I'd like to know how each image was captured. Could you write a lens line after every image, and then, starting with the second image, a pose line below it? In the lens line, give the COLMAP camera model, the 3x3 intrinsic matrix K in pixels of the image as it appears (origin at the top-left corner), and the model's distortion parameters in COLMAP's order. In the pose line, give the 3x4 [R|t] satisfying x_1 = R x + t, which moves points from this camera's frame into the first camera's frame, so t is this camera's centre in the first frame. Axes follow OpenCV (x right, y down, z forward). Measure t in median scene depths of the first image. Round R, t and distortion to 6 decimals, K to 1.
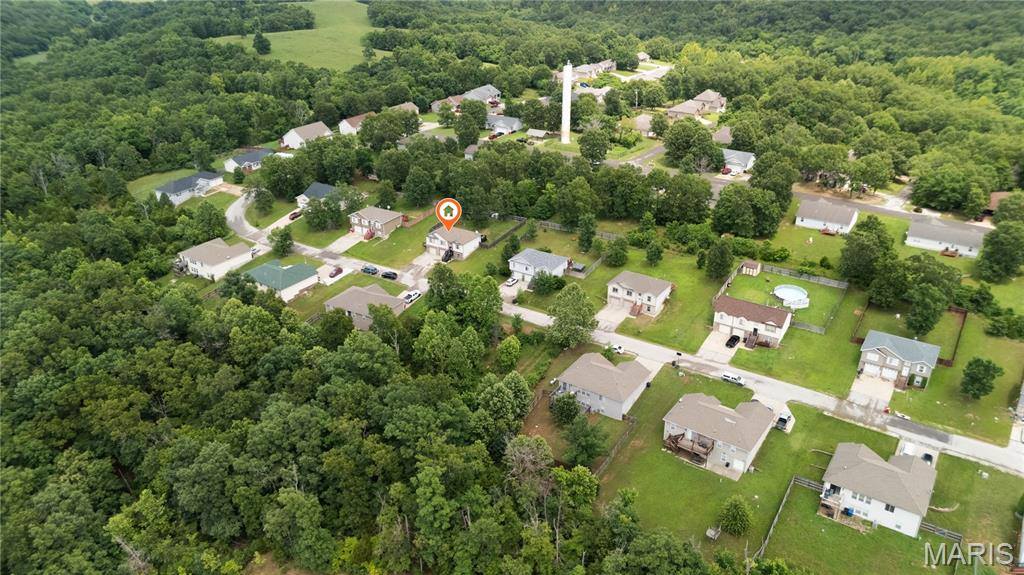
lens RADIAL K [[754.3, 0, 509.7], [0, 754.3, 287.7], [0, 0, 1]] dist [0.046905, -0.033422]
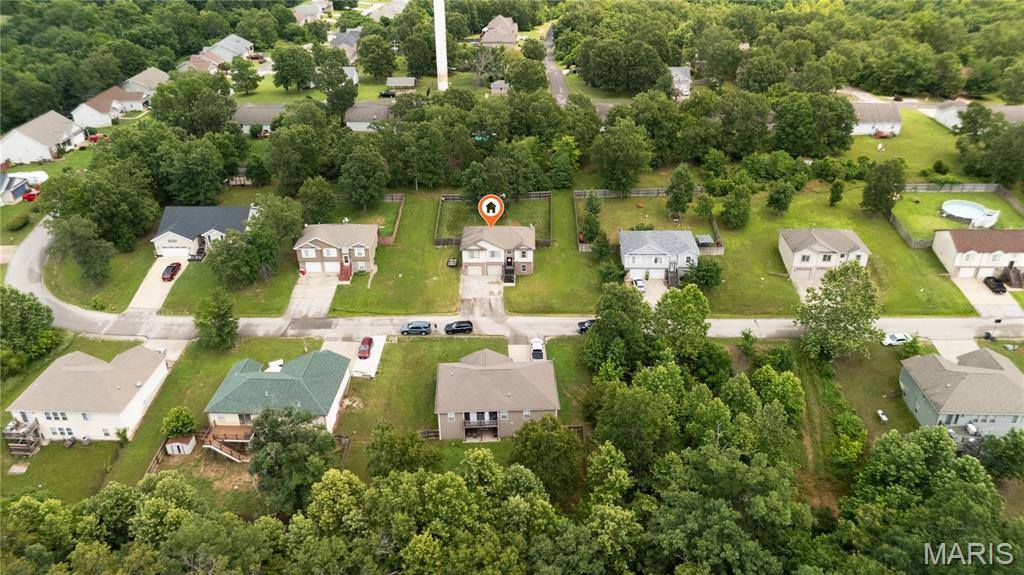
lens RADIAL K [[754.3, 0, 513.1], [0, 754.3, 286.7], [0, 0, 1]] dist [0.046905, -0.033422]
pose [[0.850593, -0.256343, 0.459108, -0.370399], [0.232870, 0.966471, 0.108190, -0.097373], [-0.471449, 0.014887, 0.881768, 0.441404]]
